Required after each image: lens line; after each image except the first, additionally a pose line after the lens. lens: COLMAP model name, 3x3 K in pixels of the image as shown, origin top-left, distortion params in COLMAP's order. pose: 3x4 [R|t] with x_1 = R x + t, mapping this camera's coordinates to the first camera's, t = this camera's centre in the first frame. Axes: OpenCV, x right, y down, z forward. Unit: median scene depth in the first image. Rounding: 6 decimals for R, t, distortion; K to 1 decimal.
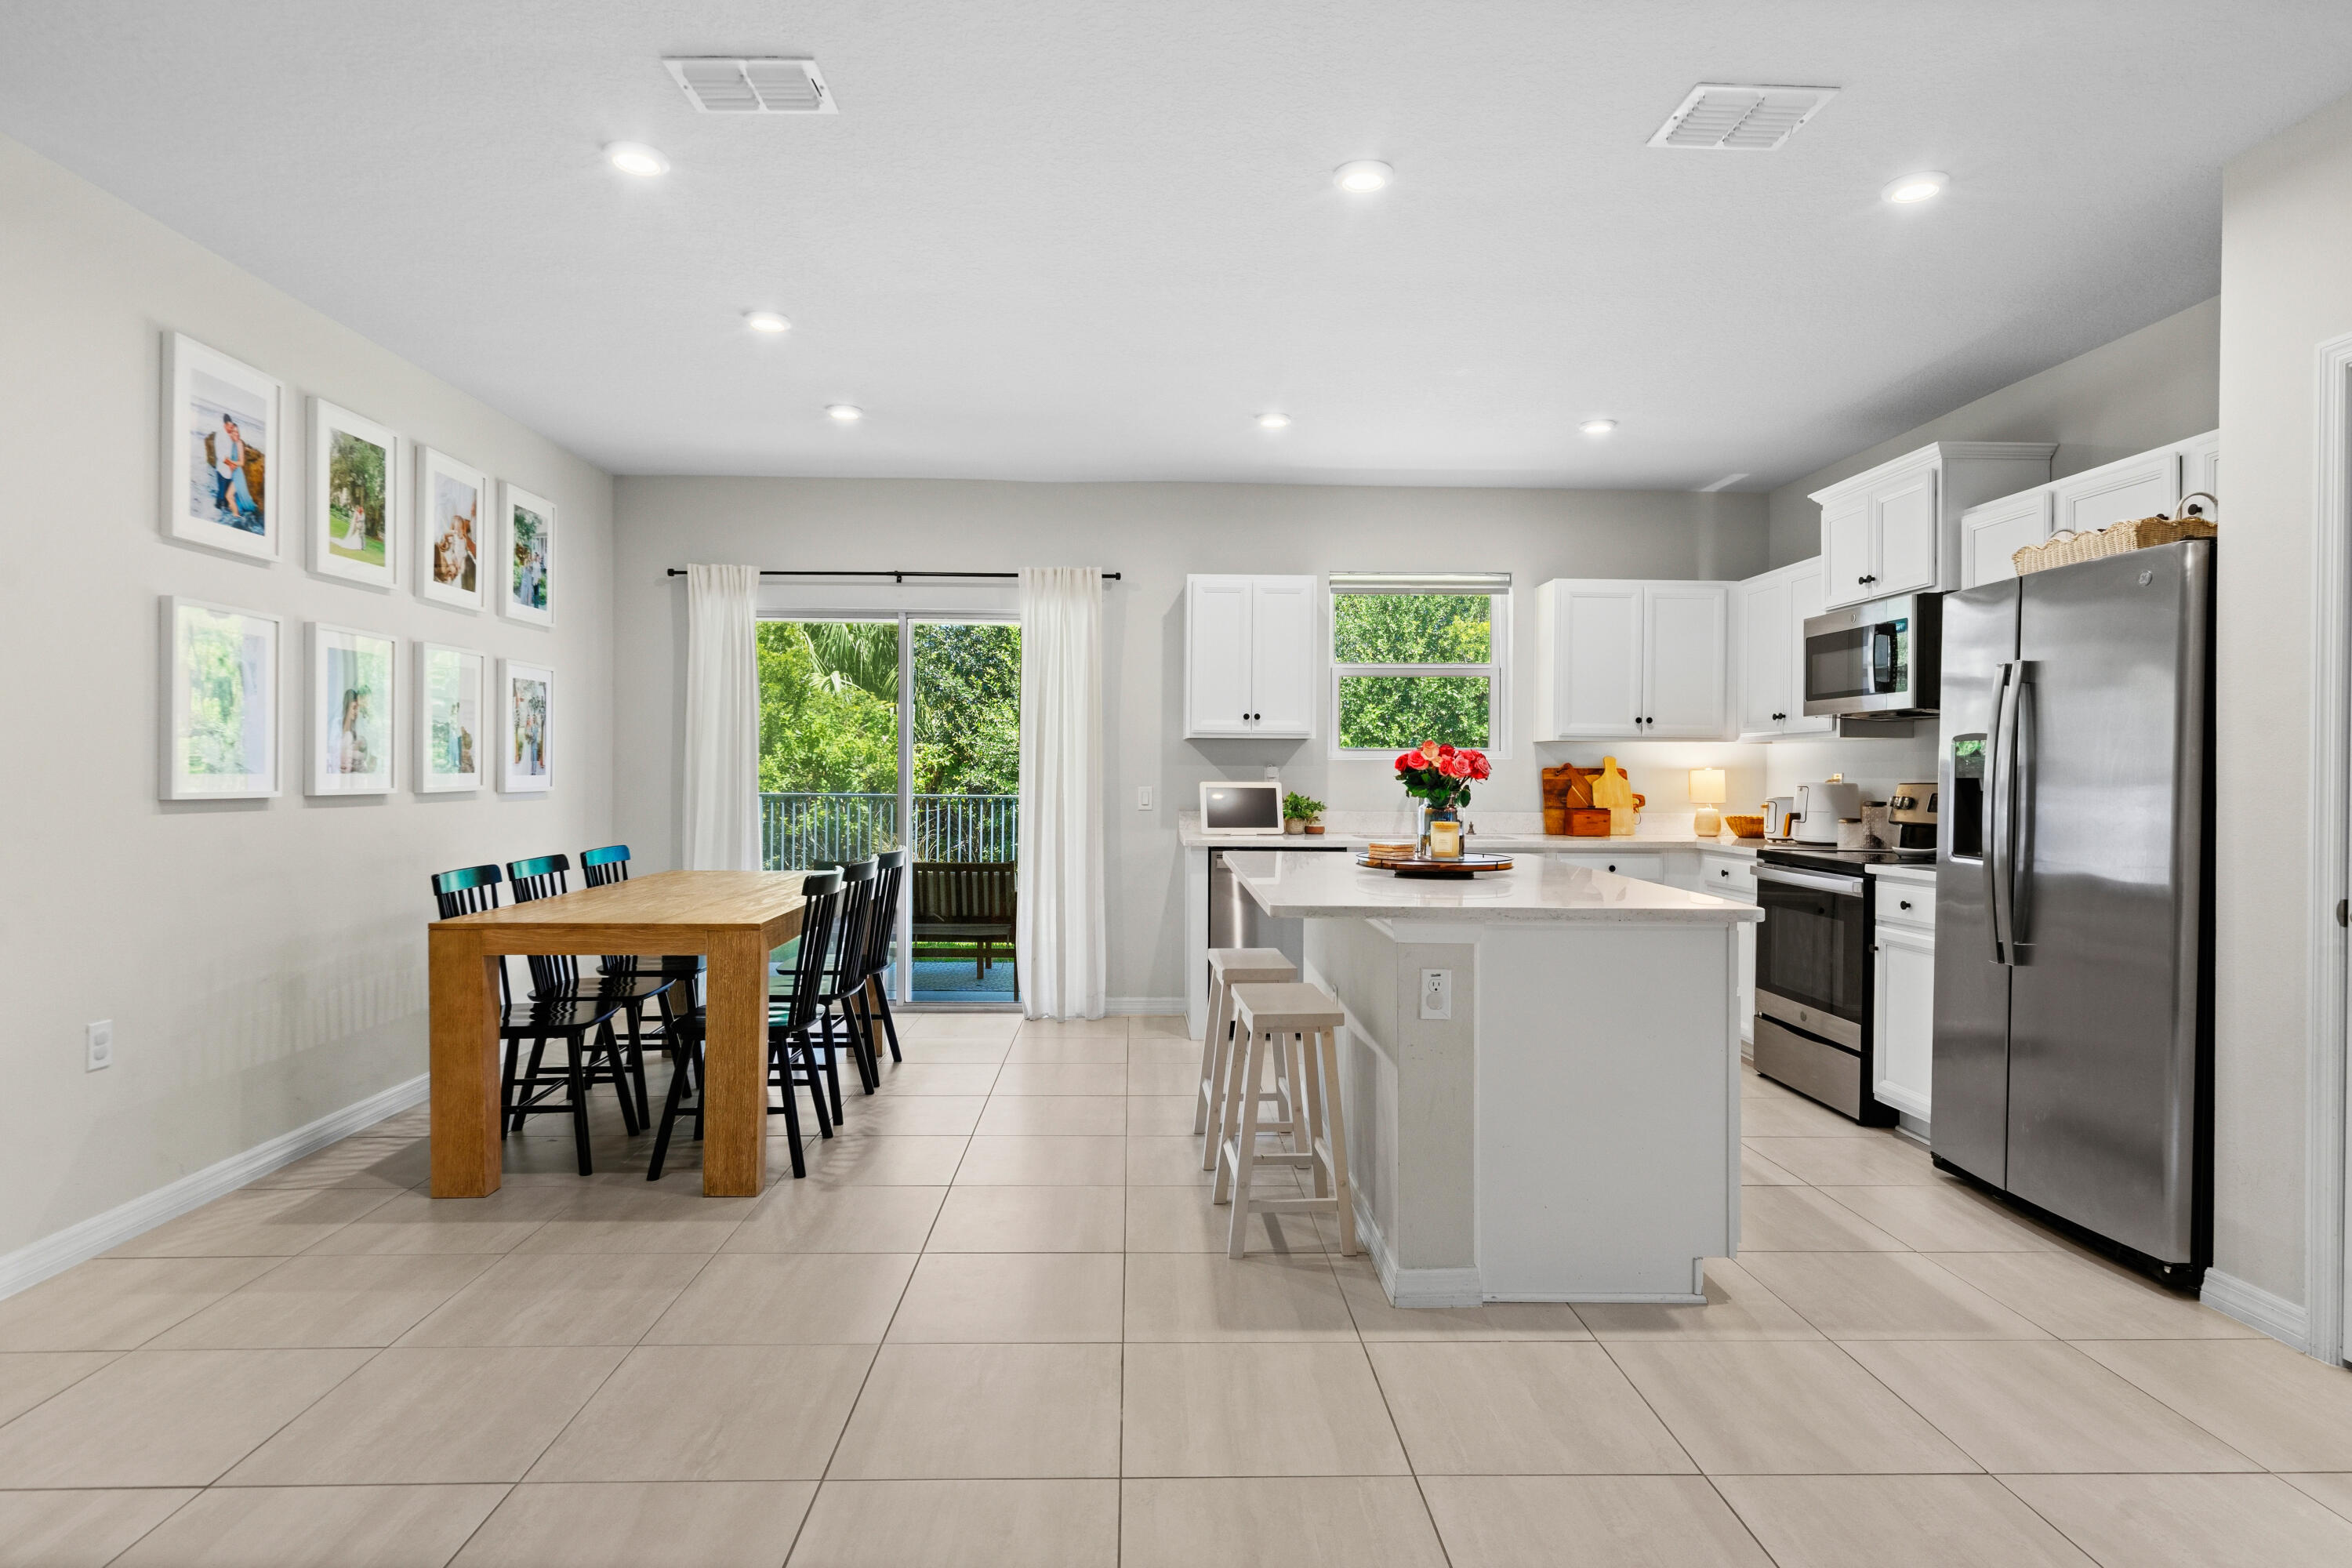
lens RADIAL K [[1283.6, 0, 1170.9], [0, 1283.6, 777.9], [0, 0, 1]] dist [0.002024, 0.000824]
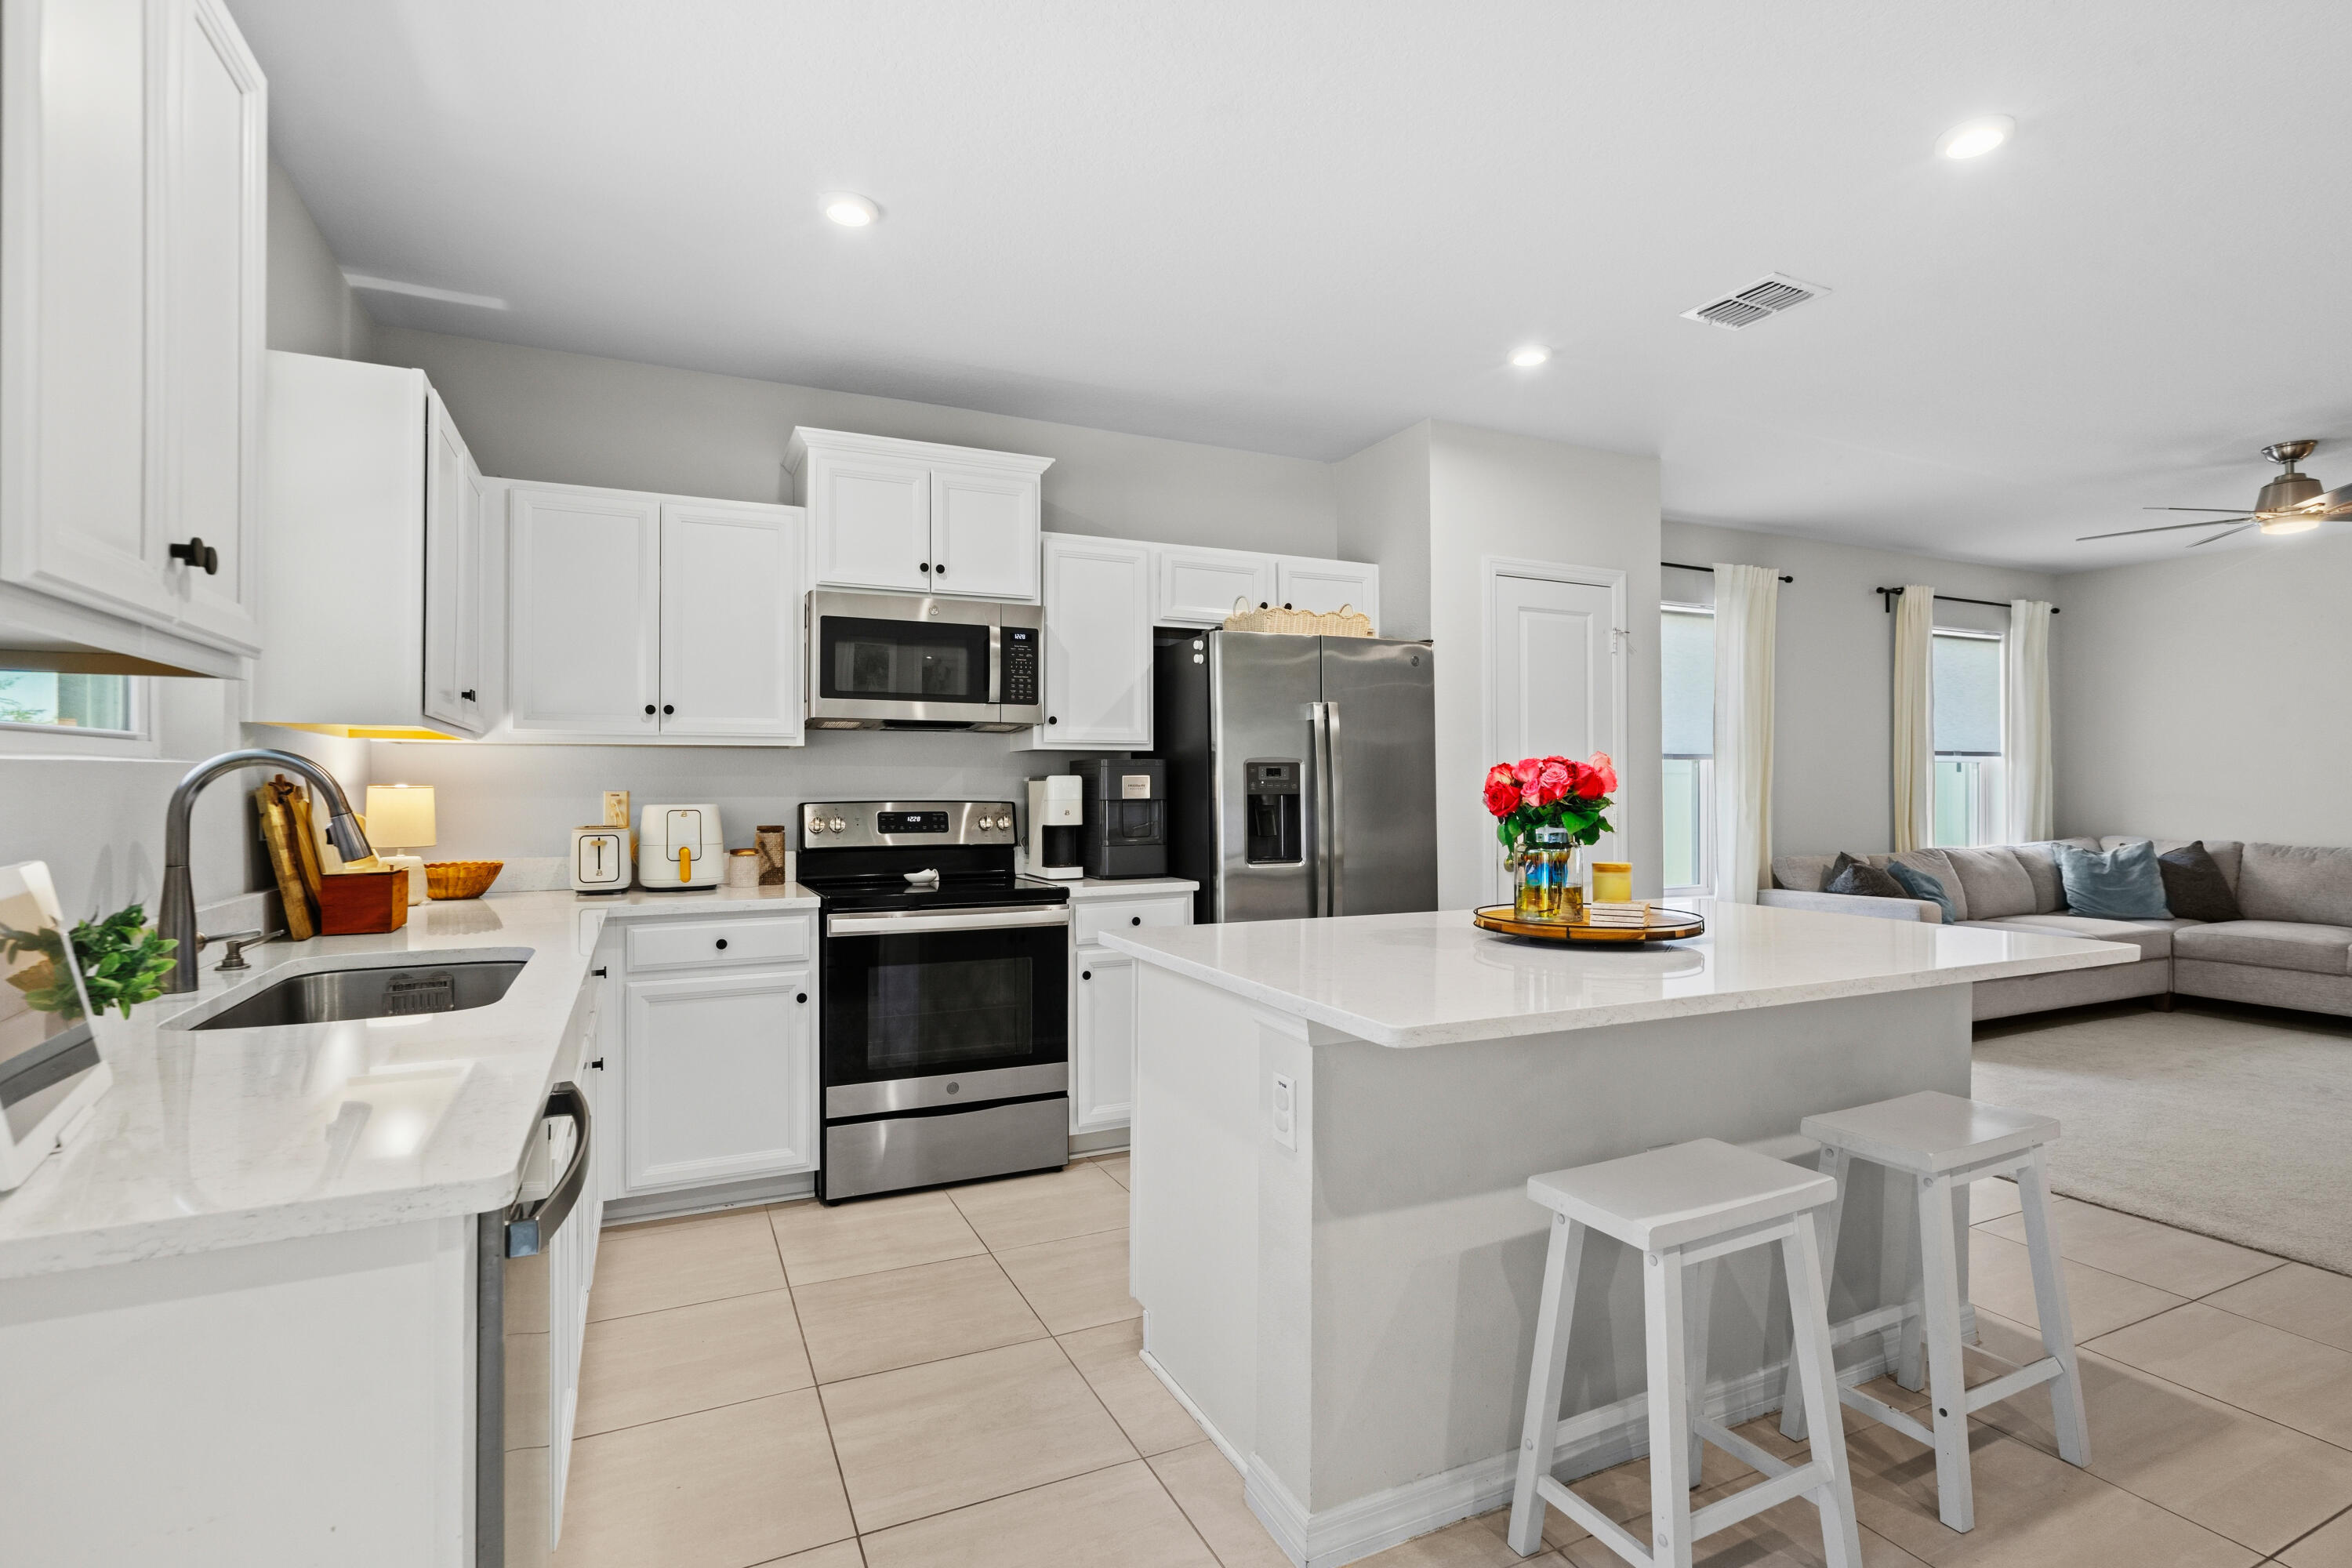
lens RADIAL K [[1109.5, 0, 1176.0], [0, 1109.5, 784.0], [0, 0, 1]] dist [0.001429, 0.000160]
pose [[-0.405280, -0.003816, 0.914184, -0.217154], [0.003519, 0.999977, 0.005734, -0.012643], [-0.914186, 0.005540, -0.405258, 1.183318]]
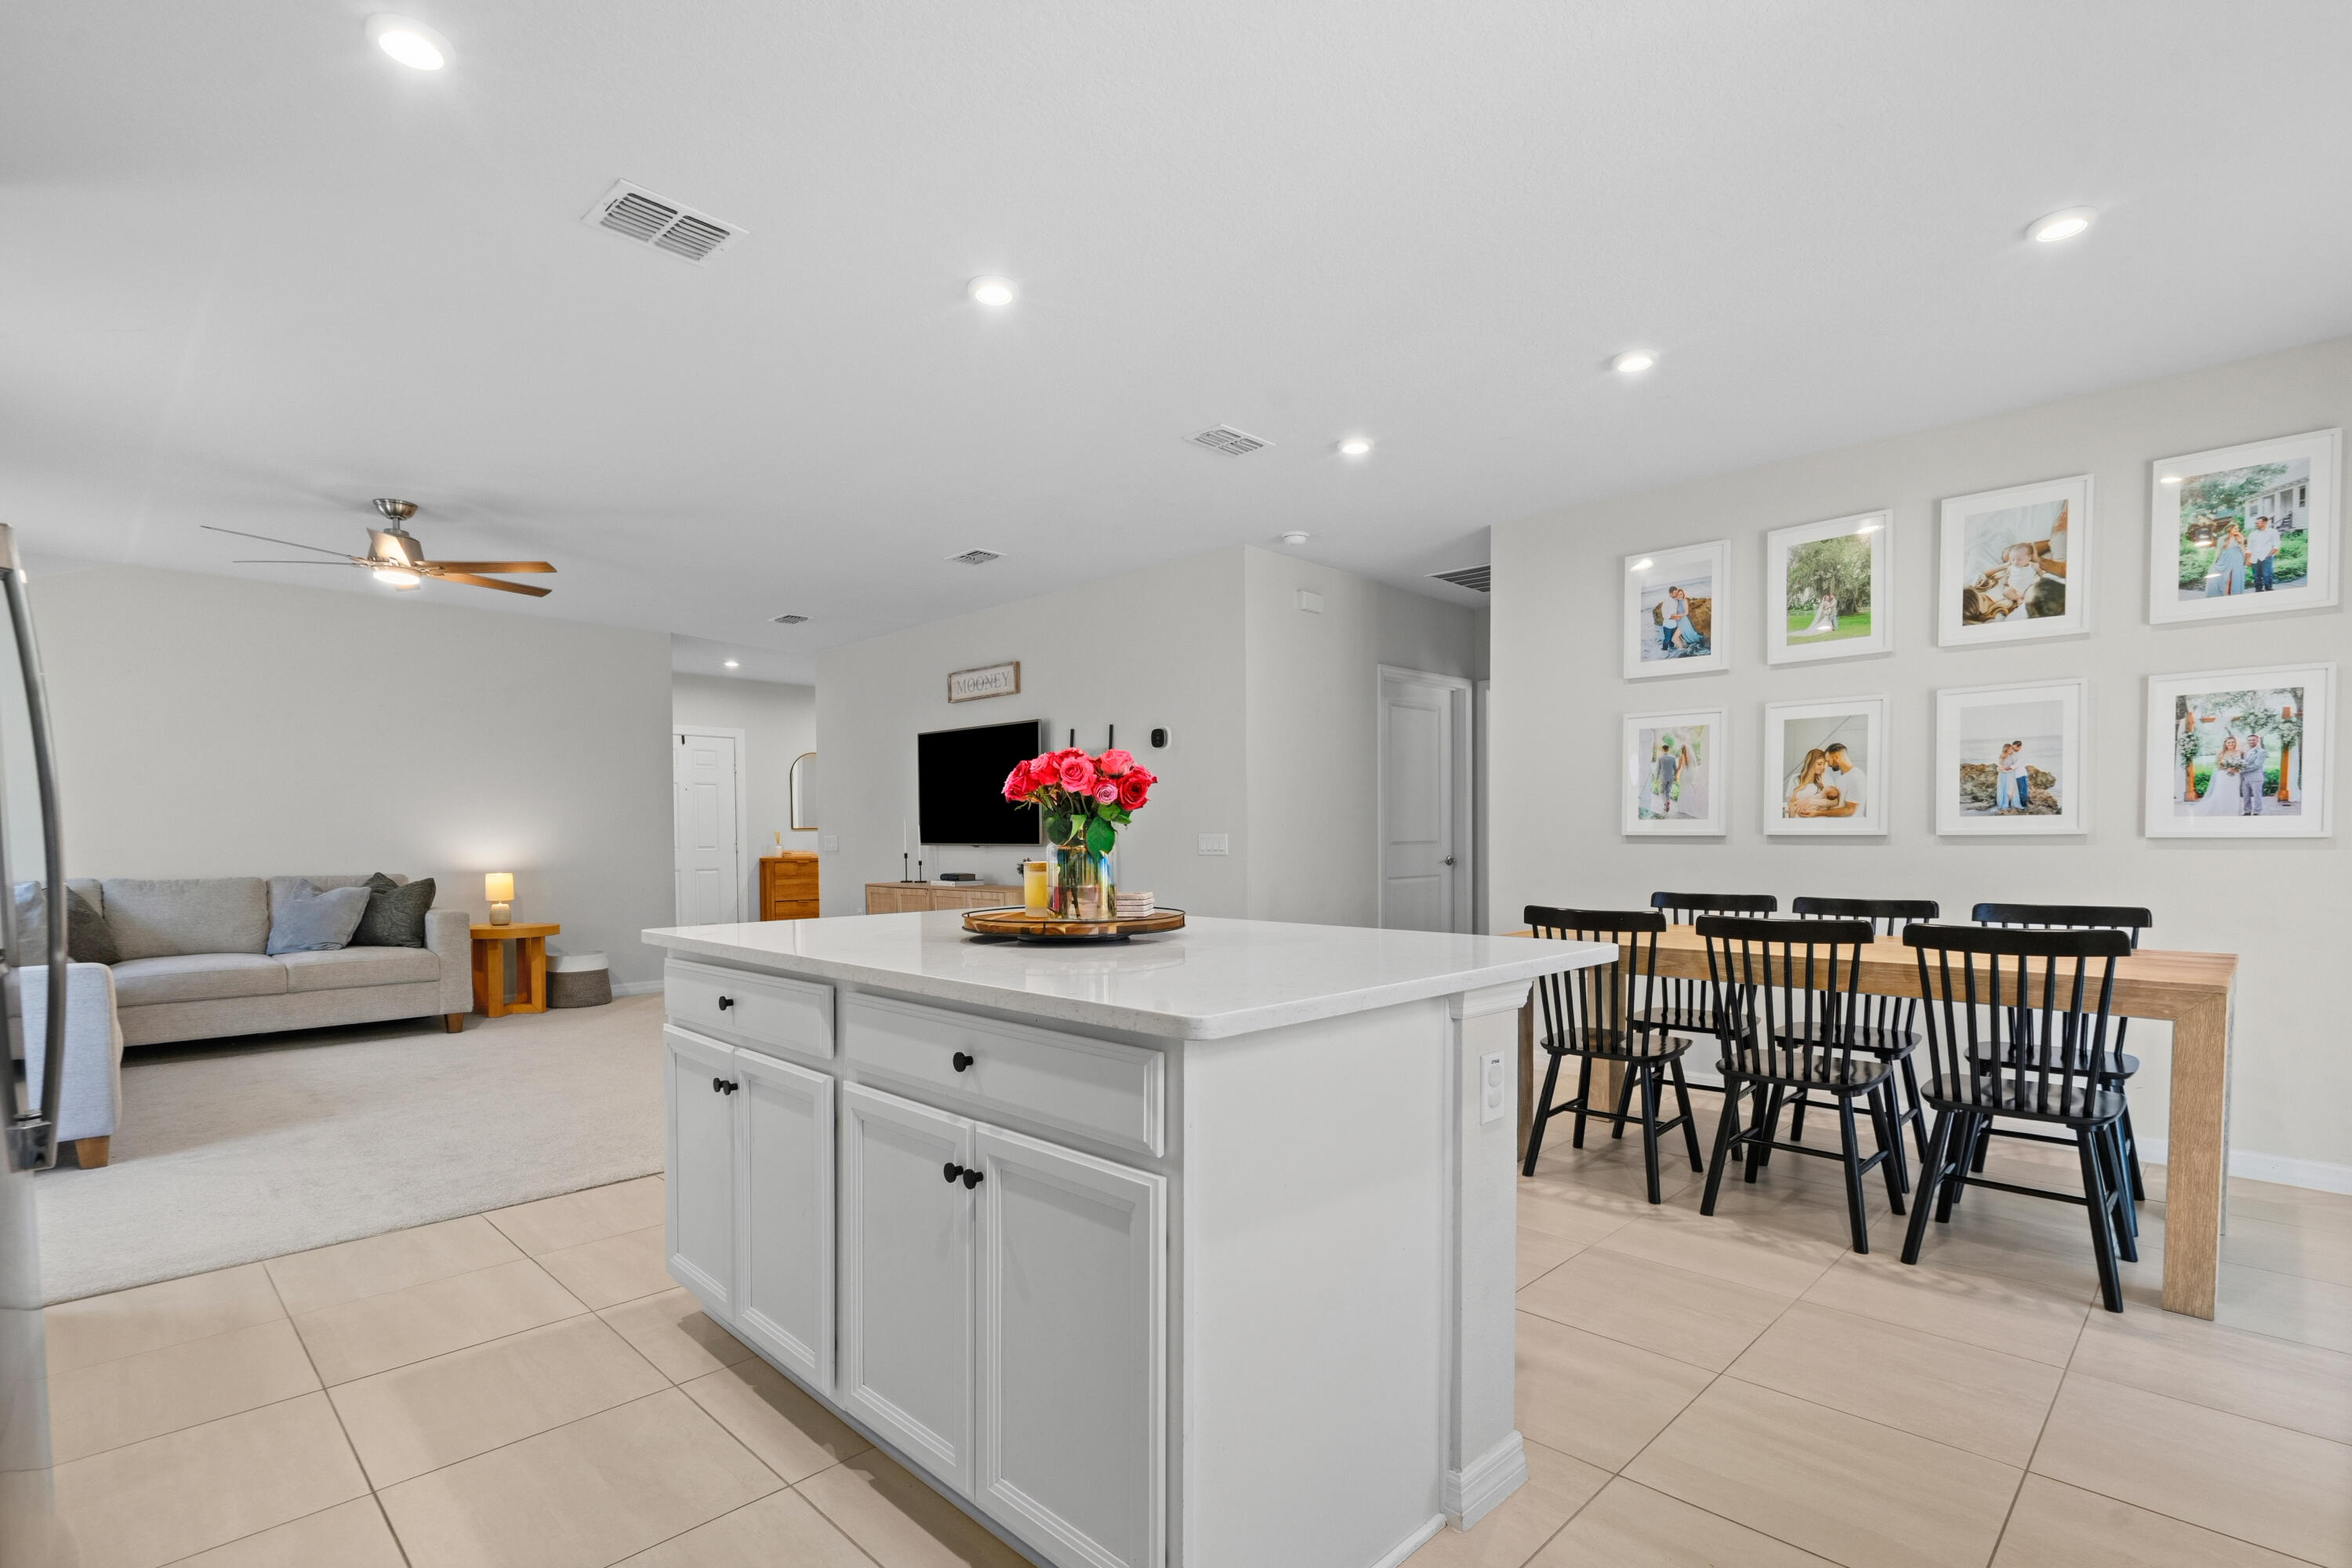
lens RADIAL K [[1094.2, 0, 1181.6], [0, 1094.2, 878.9], [0, 0, 1]] dist [0.000470, -0.000057]
pose [[-0.720134, 0.023397, -0.693441, 0.468075], [-0.005320, 0.999216, 0.039238, 0.015107], [0.693815, 0.031946, -0.719445, 1.187582]]
